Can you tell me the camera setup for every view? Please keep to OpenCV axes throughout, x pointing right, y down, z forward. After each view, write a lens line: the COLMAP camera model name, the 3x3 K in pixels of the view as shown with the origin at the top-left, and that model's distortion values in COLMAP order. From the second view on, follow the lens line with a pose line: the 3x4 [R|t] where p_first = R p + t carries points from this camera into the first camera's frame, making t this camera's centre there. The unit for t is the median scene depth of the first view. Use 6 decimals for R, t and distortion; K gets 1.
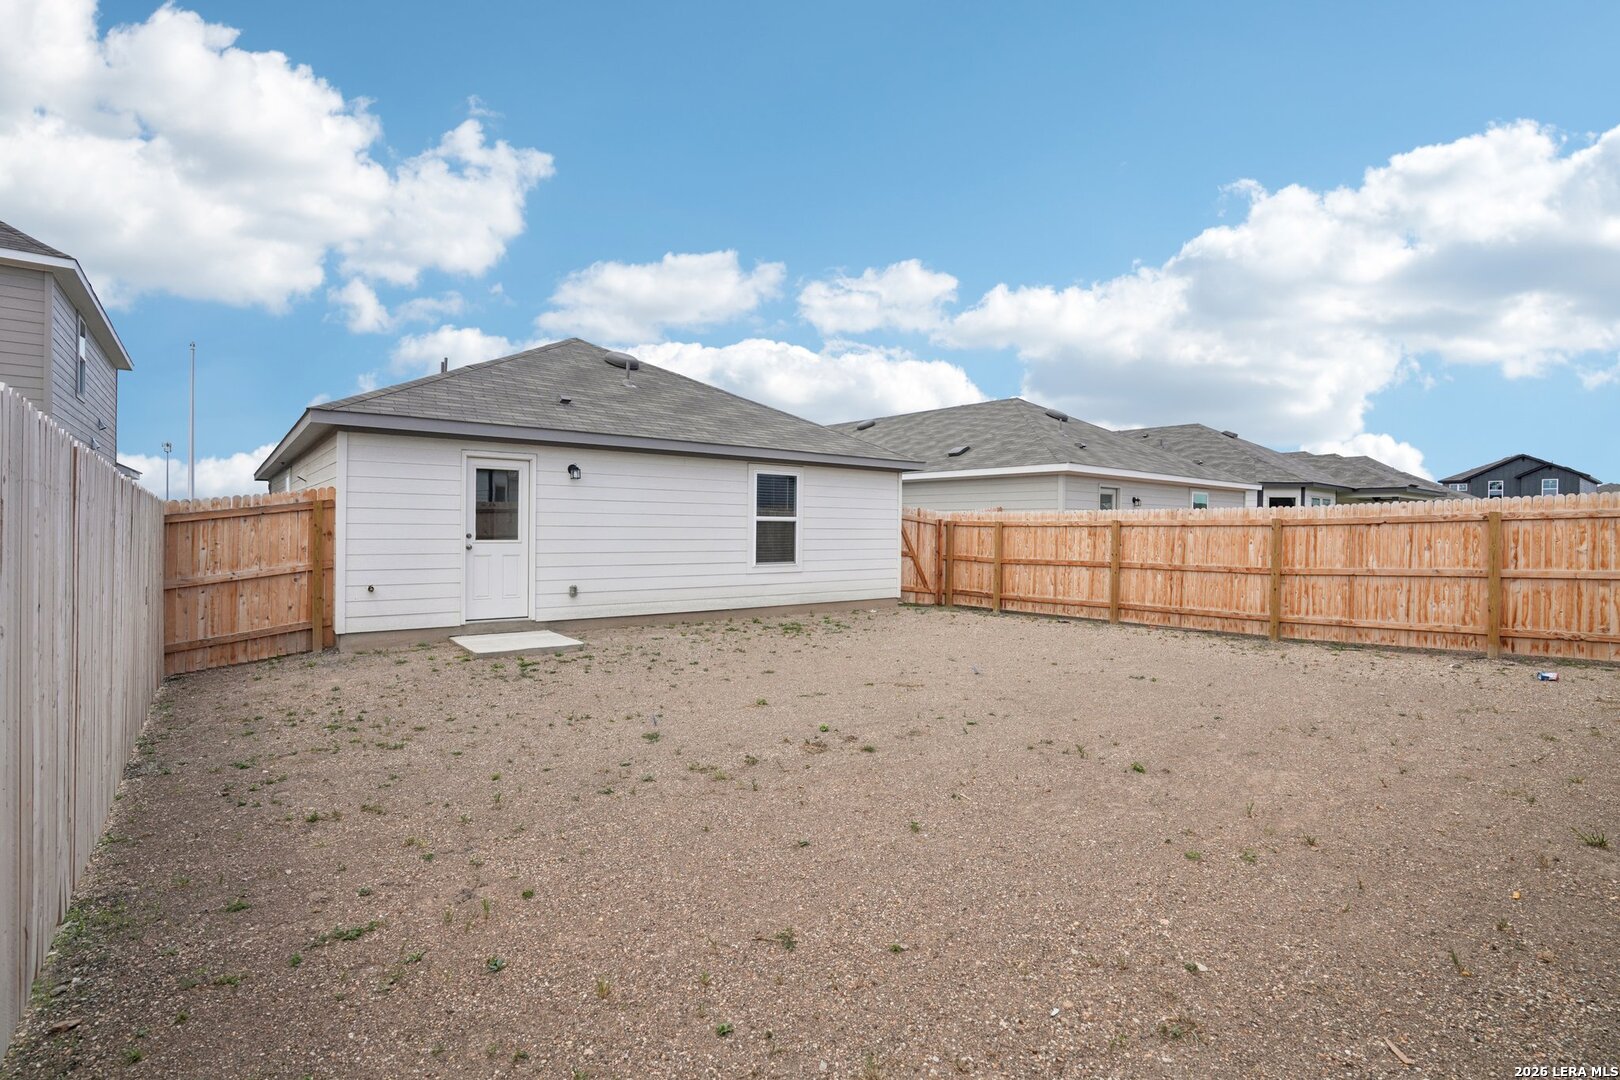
lens RADIAL K [[751.6, 0, 807.3], [0, 751.6, 528.9], [0, 0, 1]] dist [-0.032254, 0.003503]
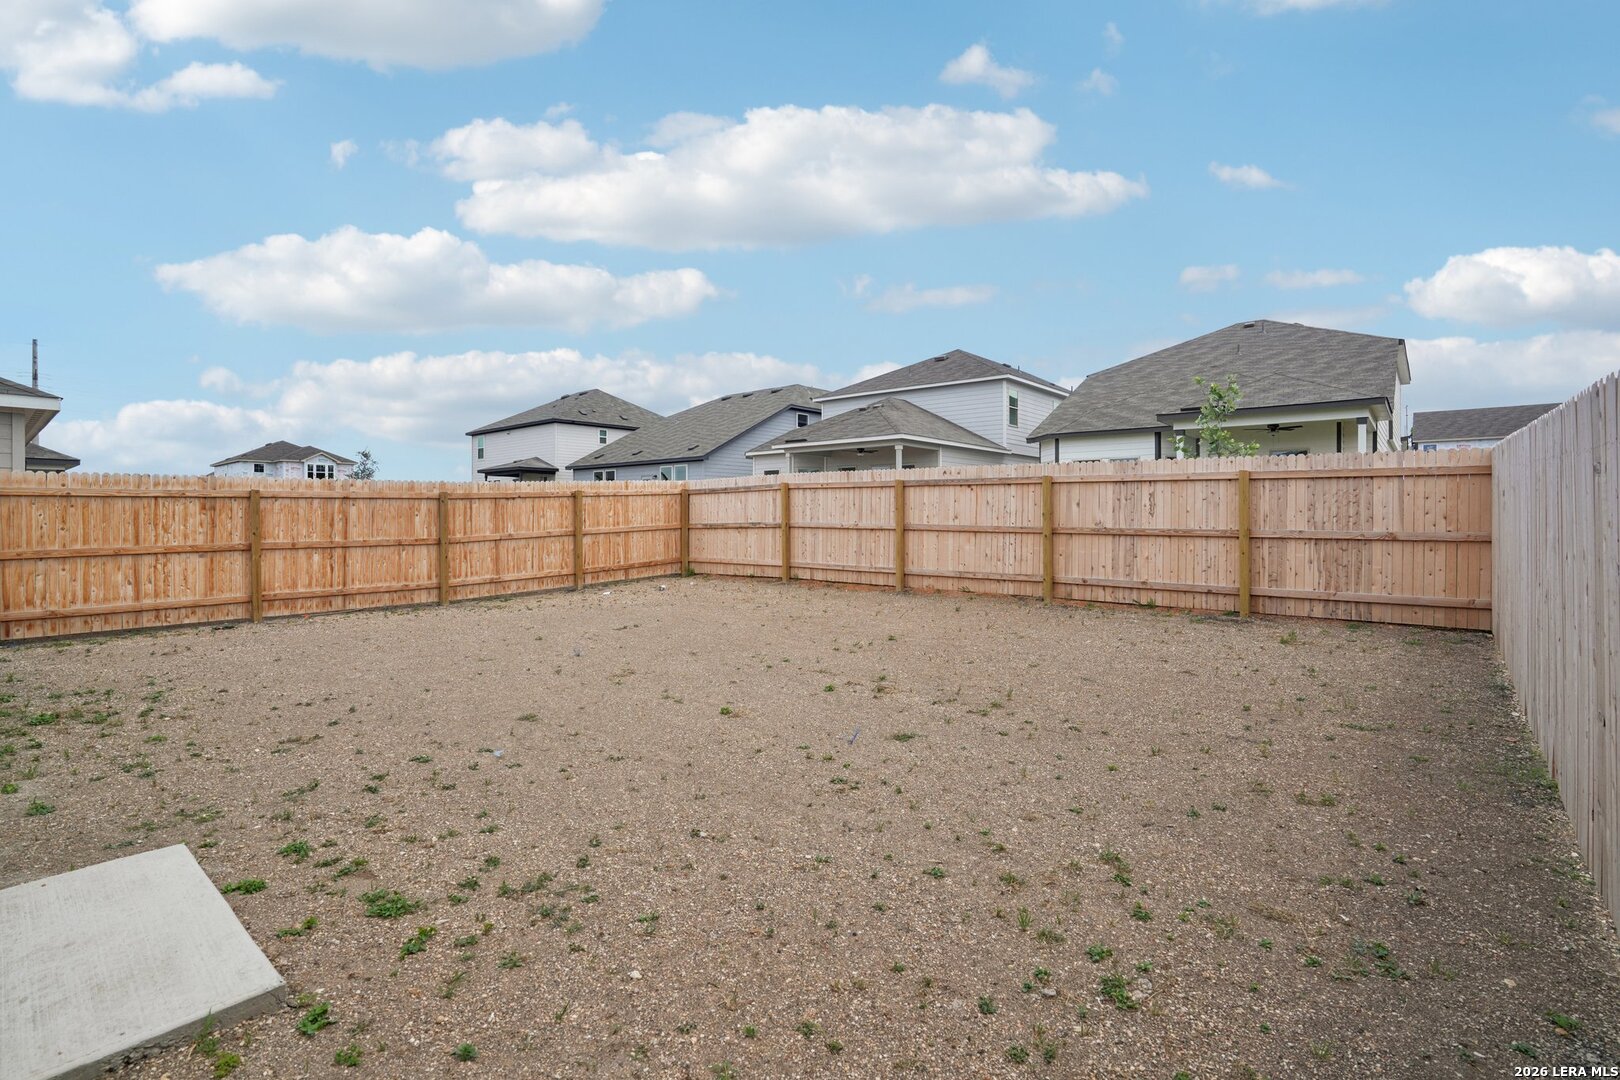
lens RADIAL K [[751.6, 0, 807.8], [0, 751.6, 527.1], [0, 0, 1]] dist [-0.032254, 0.003503]
pose [[-0.170275, -0.024614, 0.985089, -0.489793], [0.003524, 0.999666, 0.025587, 0.010033], [-0.985390, 0.007829, -0.170132, 0.604237]]
